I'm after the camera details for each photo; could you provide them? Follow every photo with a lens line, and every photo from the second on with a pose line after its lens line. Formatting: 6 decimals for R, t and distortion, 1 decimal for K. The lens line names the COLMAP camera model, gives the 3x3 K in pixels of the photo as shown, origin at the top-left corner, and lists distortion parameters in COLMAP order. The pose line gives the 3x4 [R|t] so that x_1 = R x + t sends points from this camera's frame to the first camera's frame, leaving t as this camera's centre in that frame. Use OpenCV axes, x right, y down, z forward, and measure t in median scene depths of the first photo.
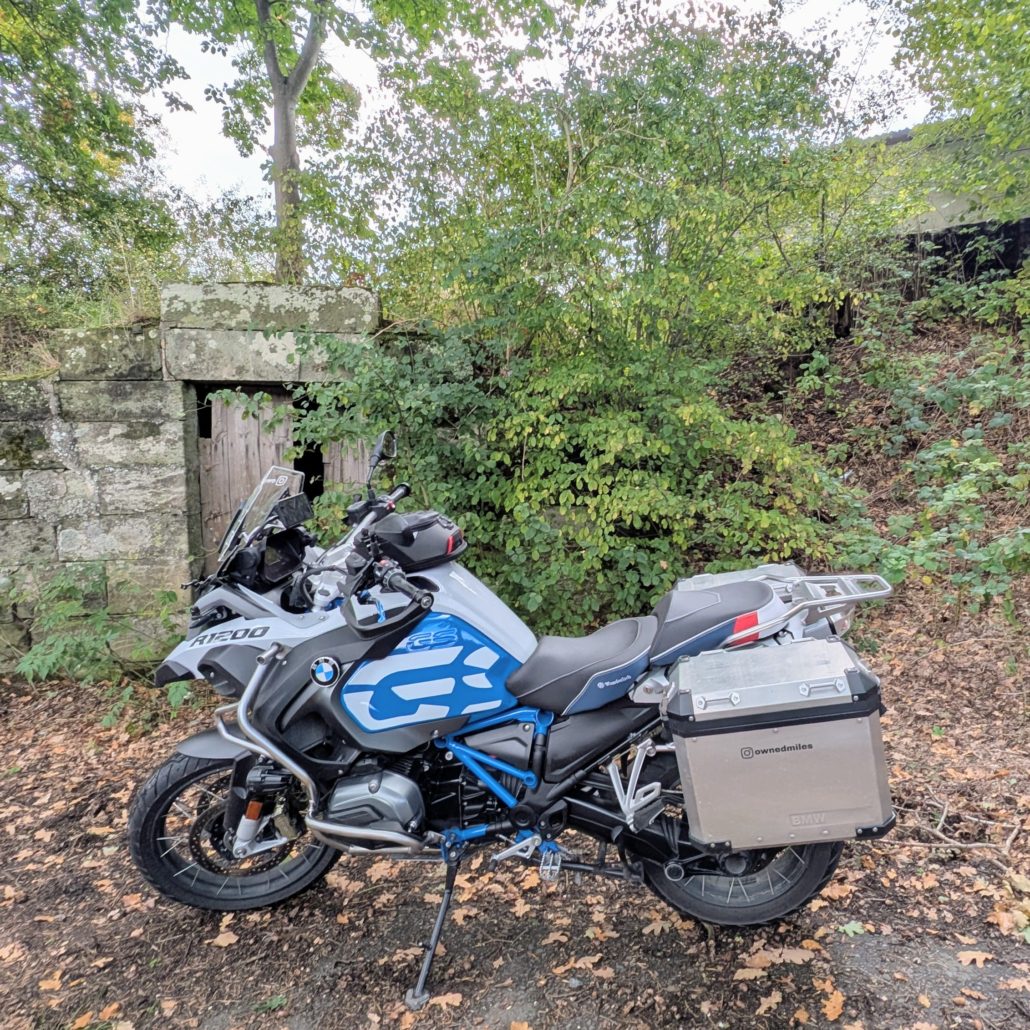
lens RADIAL K [[714.5, 0, 515.8], [0, 714.5, 515.2], [0, 0, 1]] dist [-0.007393, 0.002039]
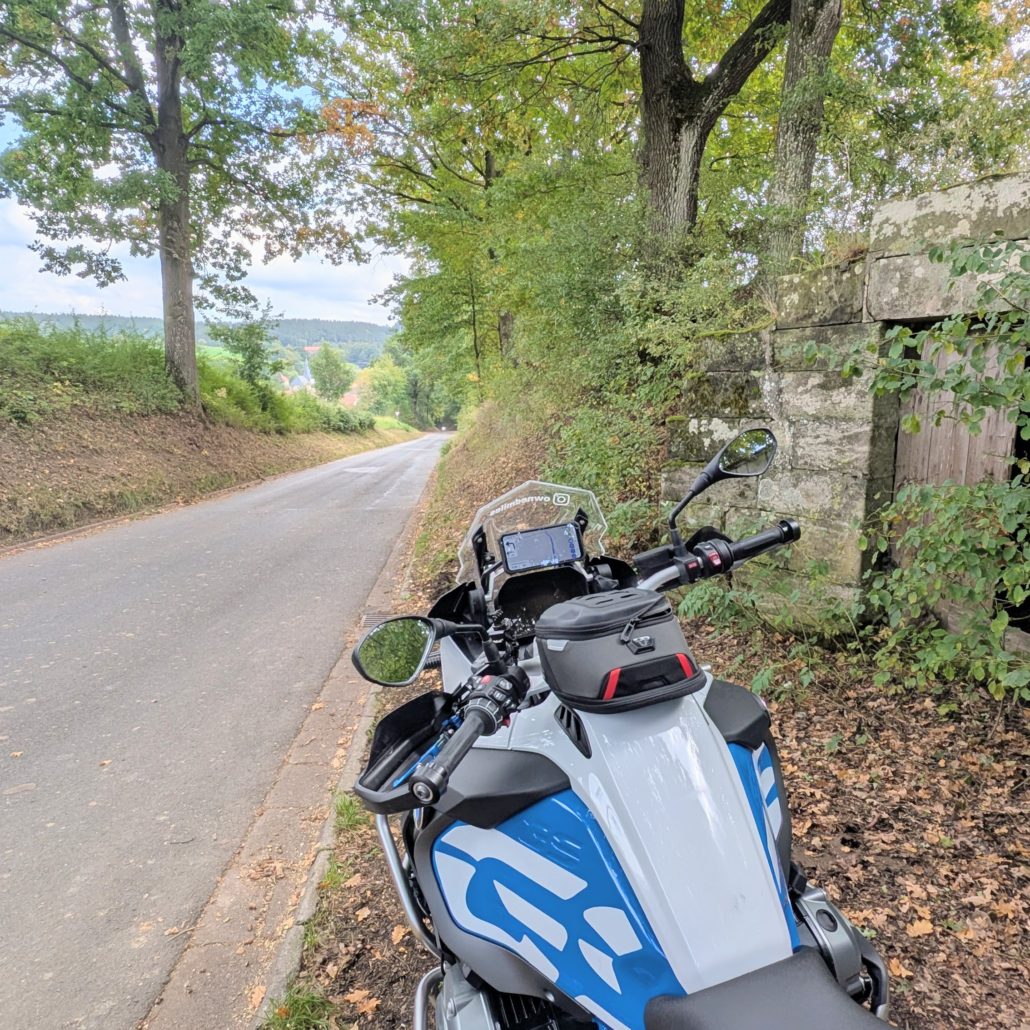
lens RADIAL K [[714.5, 0, 510.9], [0, 714.5, 519.8], [0, 0, 1]] dist [-0.007393, 0.002039]
pose [[0.489590, 0.156432, -0.857806, 0.081344], [-0.073310, 0.987677, 0.138275, -0.038925], [0.868866, -0.004812, 0.495024, 0.190075]]
